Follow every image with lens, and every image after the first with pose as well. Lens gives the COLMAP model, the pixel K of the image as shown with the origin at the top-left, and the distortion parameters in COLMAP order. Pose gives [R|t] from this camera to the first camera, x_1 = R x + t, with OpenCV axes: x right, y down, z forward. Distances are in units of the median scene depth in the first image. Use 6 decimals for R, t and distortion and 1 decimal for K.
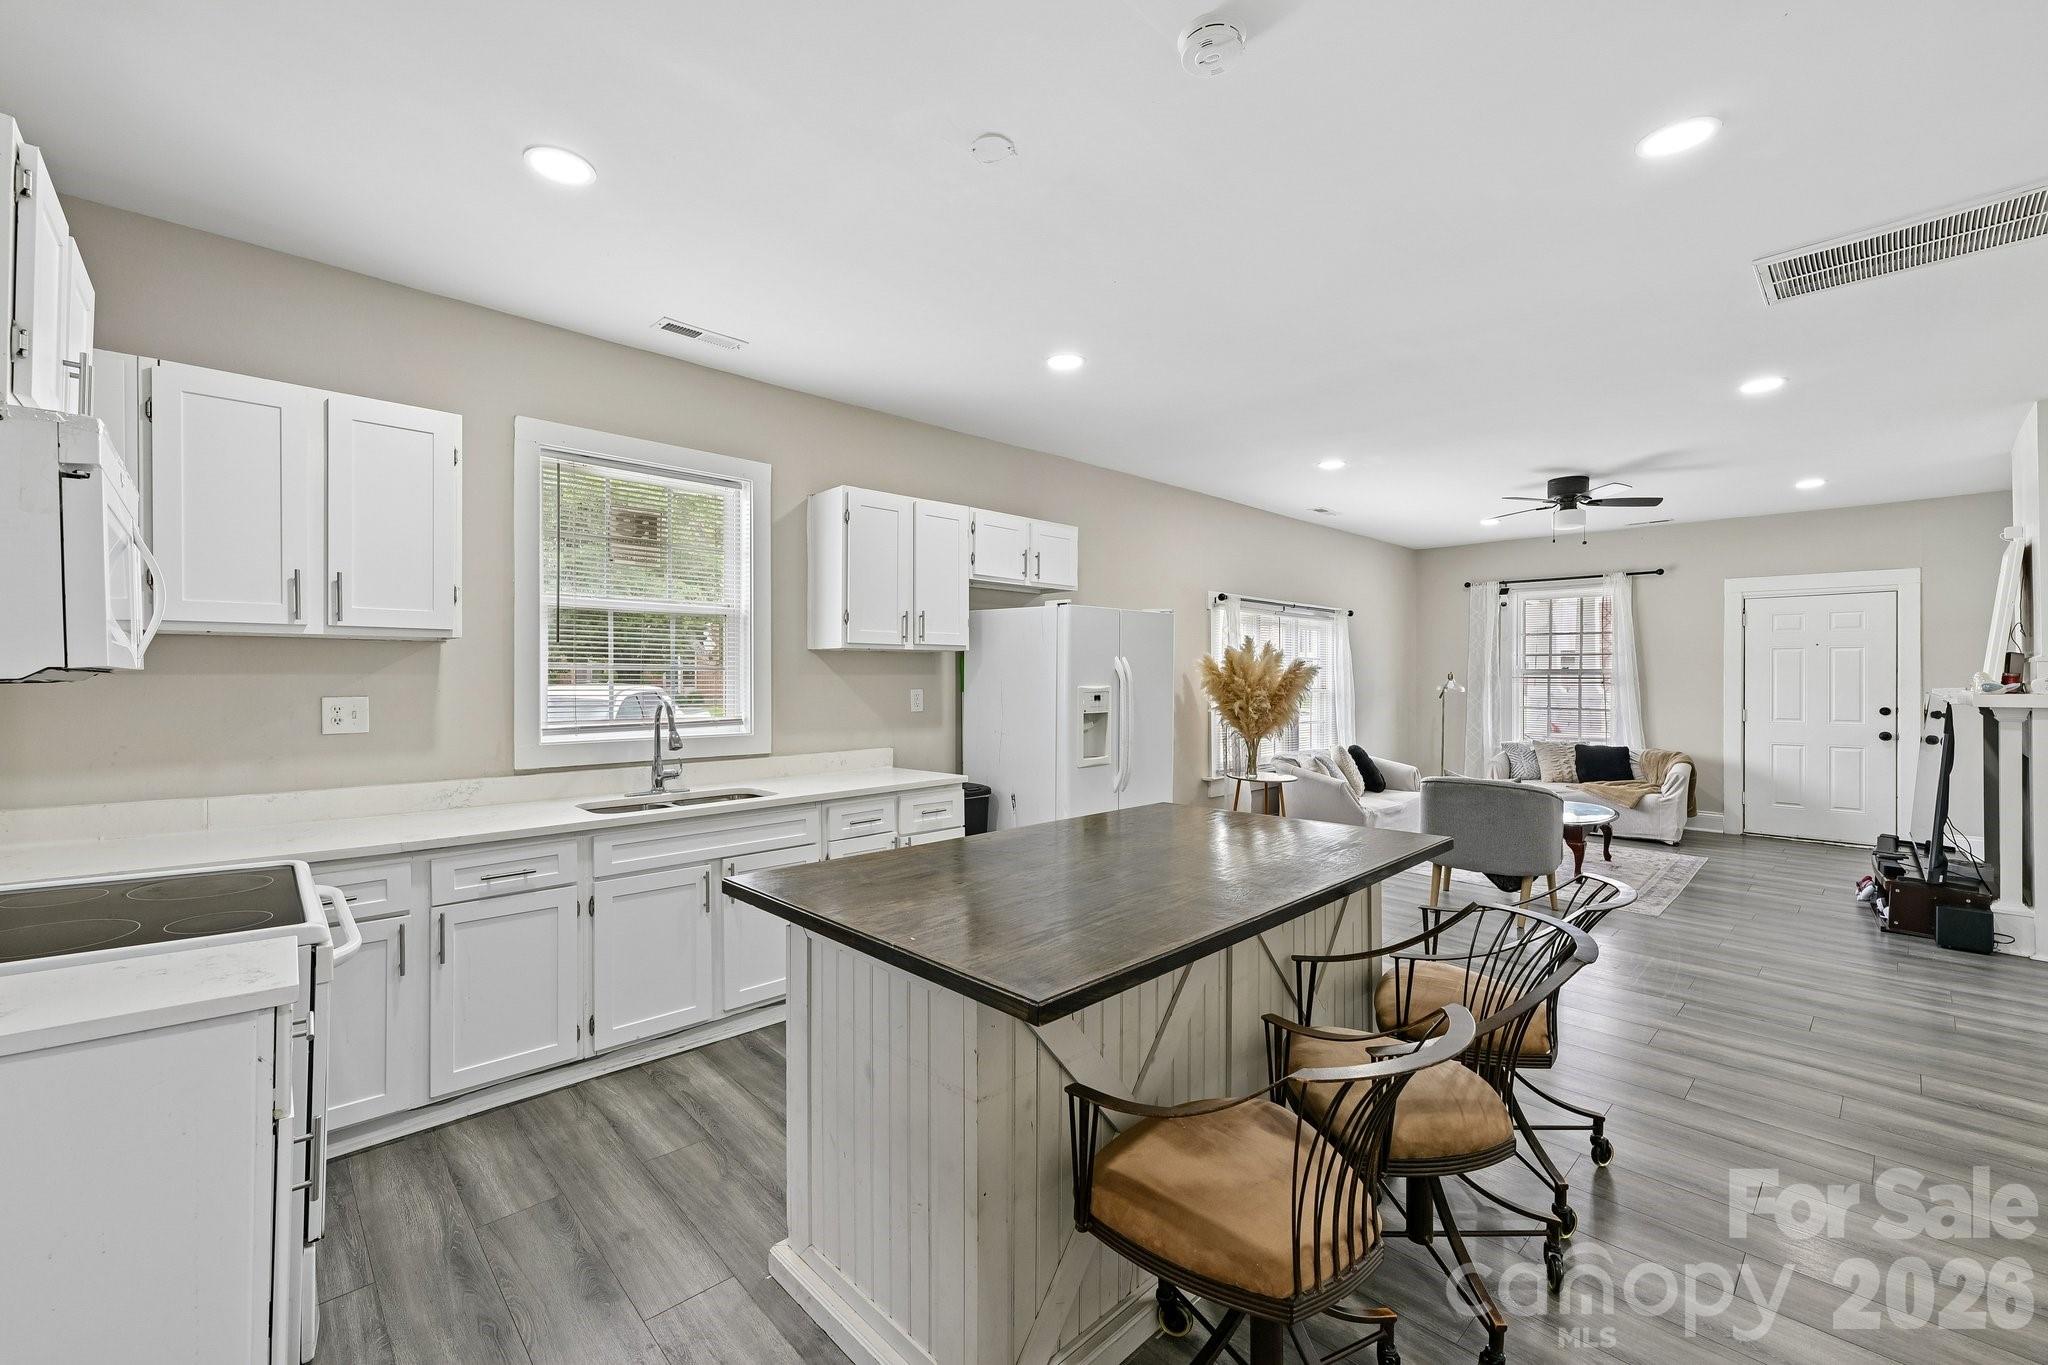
lens RADIAL K [[862.7, 0, 1018.1], [0, 862.7, 677.3], [0, 0, 1]] dist [0.002946, 0.000149]
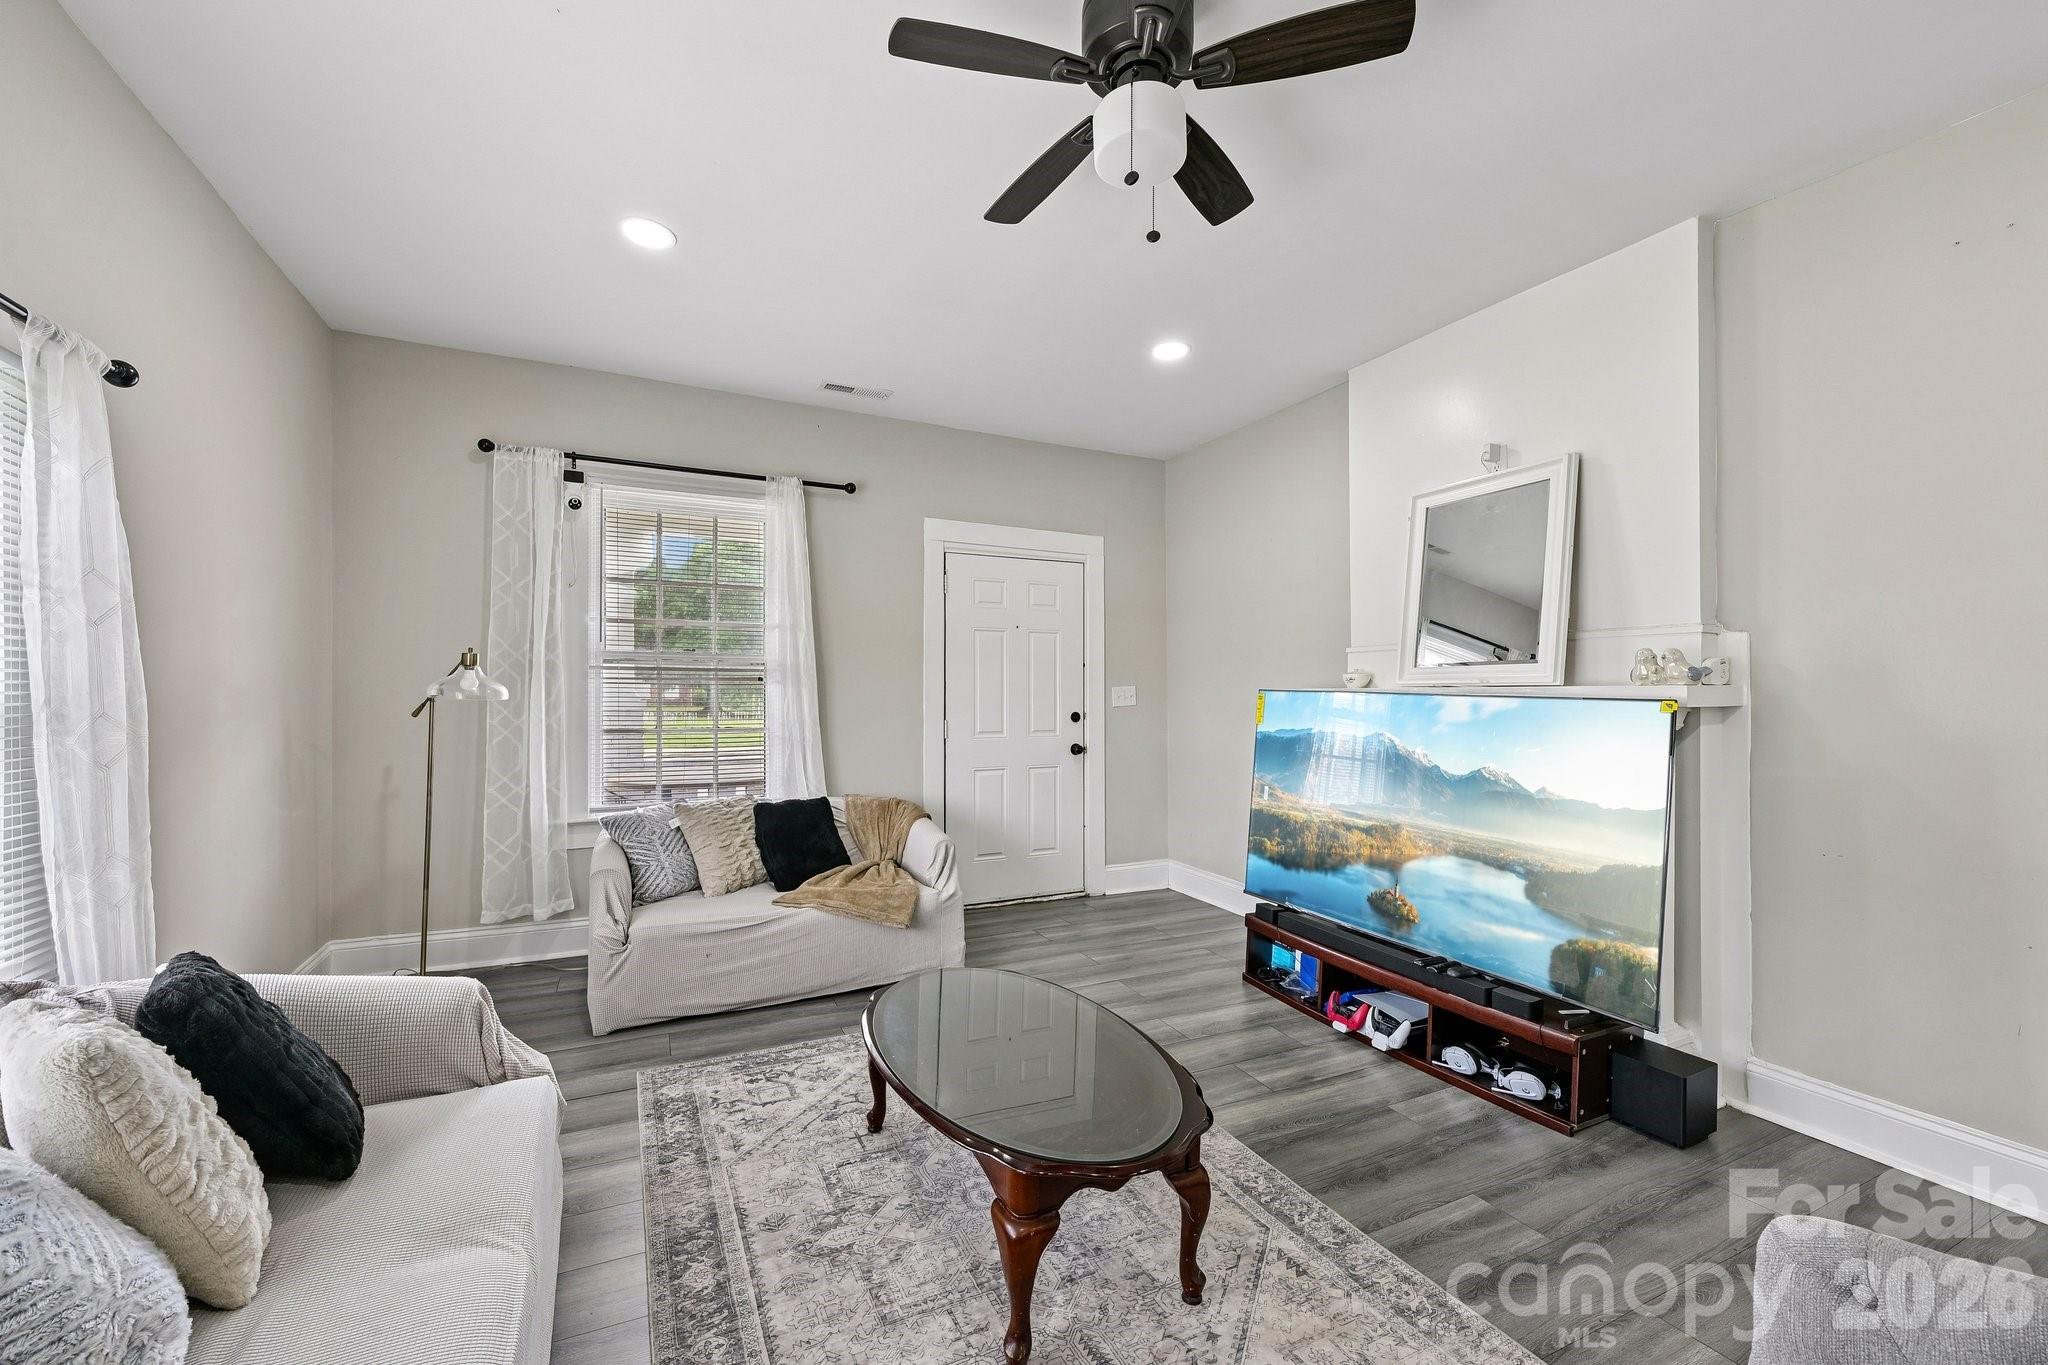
lens RADIAL K [[807.0, 0, 1011.5], [0, 807.0, 689.6], [0, 0, 1]] dist [-0.002430, -0.000070]
pose [[0.315637, -0.000887, 0.948880, 0.262060], [-0.002714, 0.999995, 0.001838, 0.011938], [-0.948876, -0.003156, 0.315633, 0.723594]]
